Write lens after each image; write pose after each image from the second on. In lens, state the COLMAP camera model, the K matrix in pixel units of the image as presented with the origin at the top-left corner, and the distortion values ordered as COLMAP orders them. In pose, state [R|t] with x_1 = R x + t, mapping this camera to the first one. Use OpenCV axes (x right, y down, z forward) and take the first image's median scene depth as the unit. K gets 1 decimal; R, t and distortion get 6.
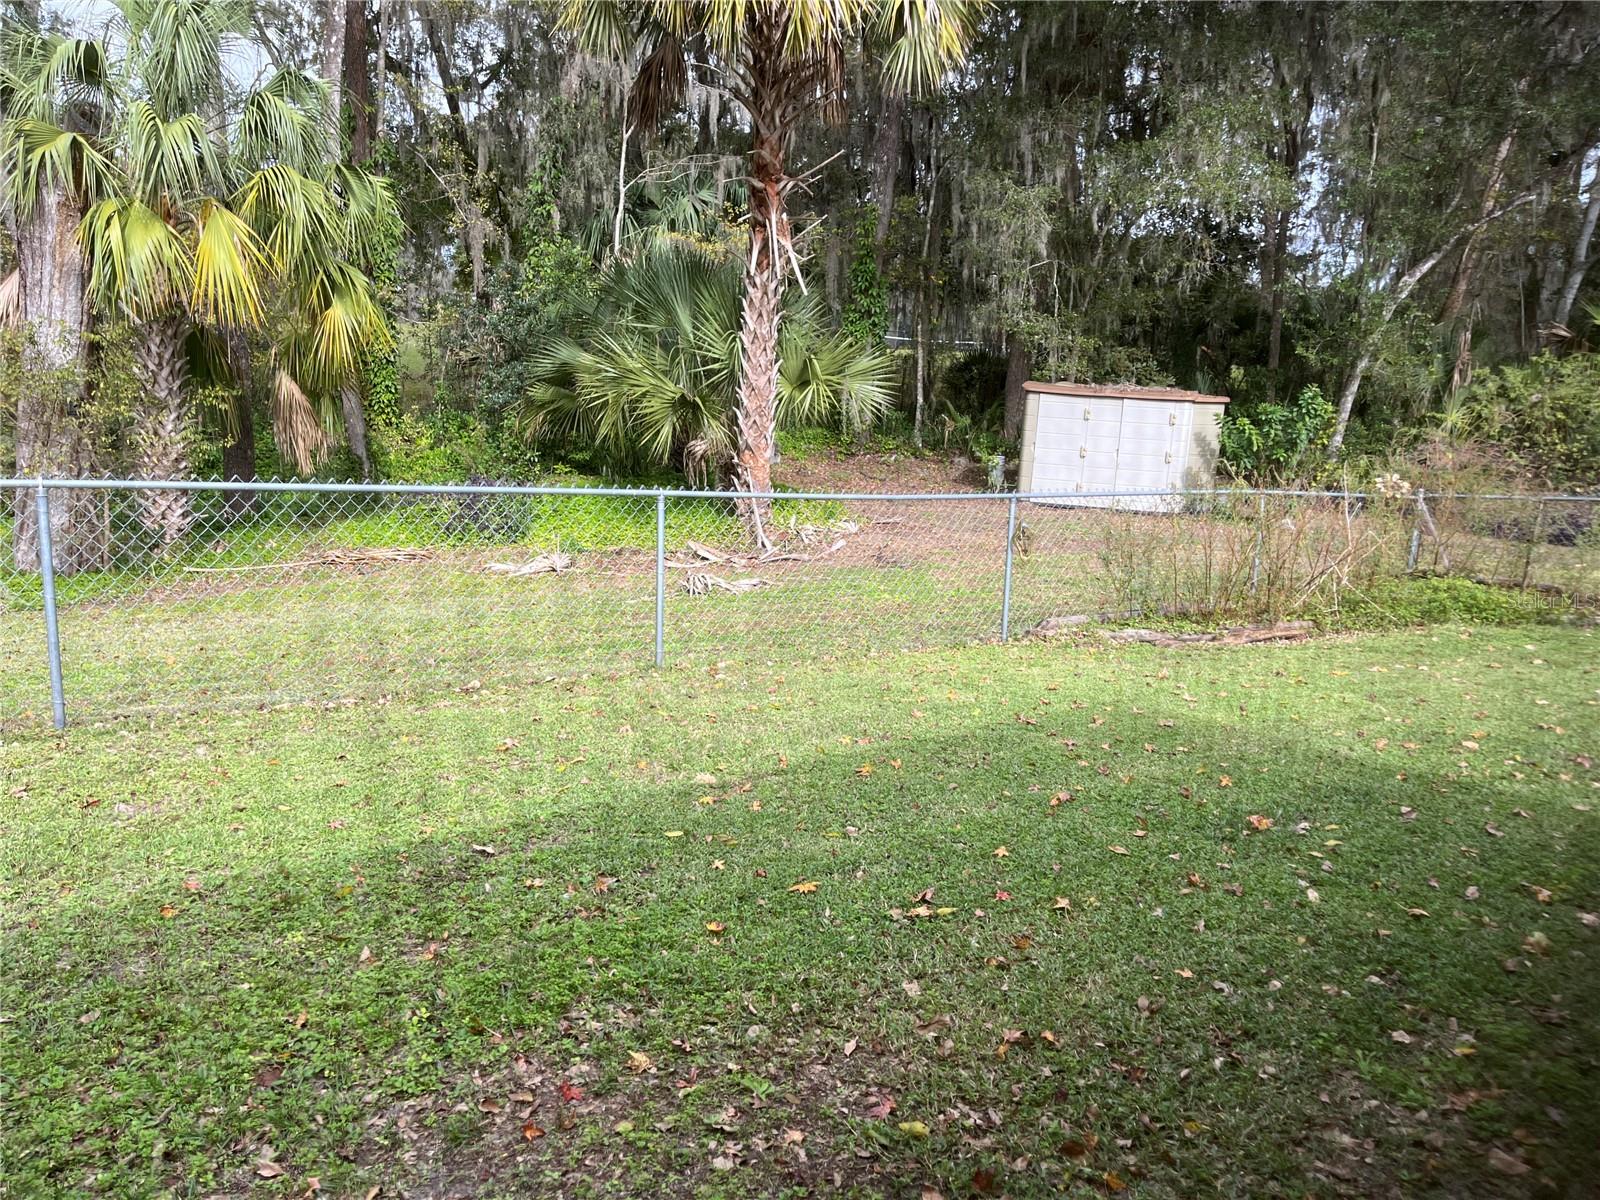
lens RADIAL K [[1205.5, 0, 806.1], [0, 1205.5, 591.4], [0, 0, 1]] dist [0.011883, -0.020655]
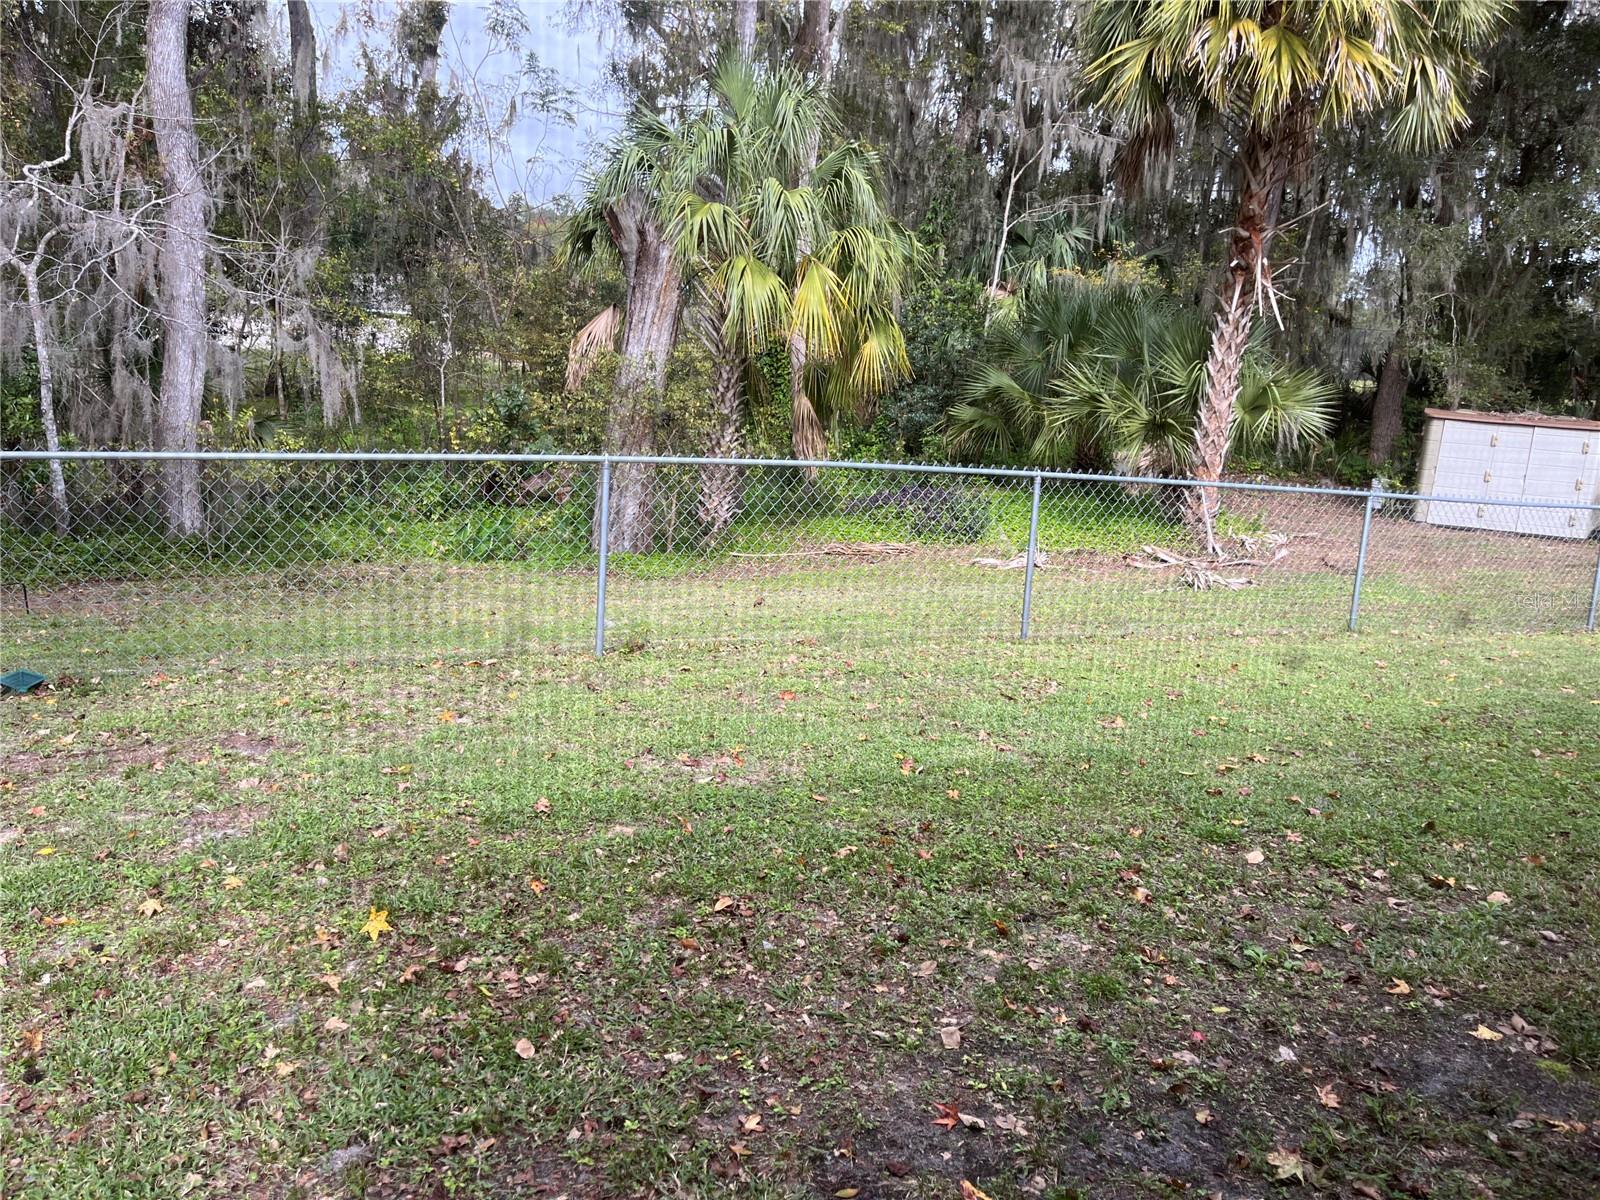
lens RADIAL K [[1205.5, 0, 794.2], [0, 1205.5, 611.6], [0, 0, 1]] dist [0.011883, -0.020655]
pose [[0.984695, 0.040891, -0.169424, -0.228992], [-0.041158, 0.999151, 0.001932, 0.031992], [0.169360, 0.005070, 0.985541, -0.177319]]
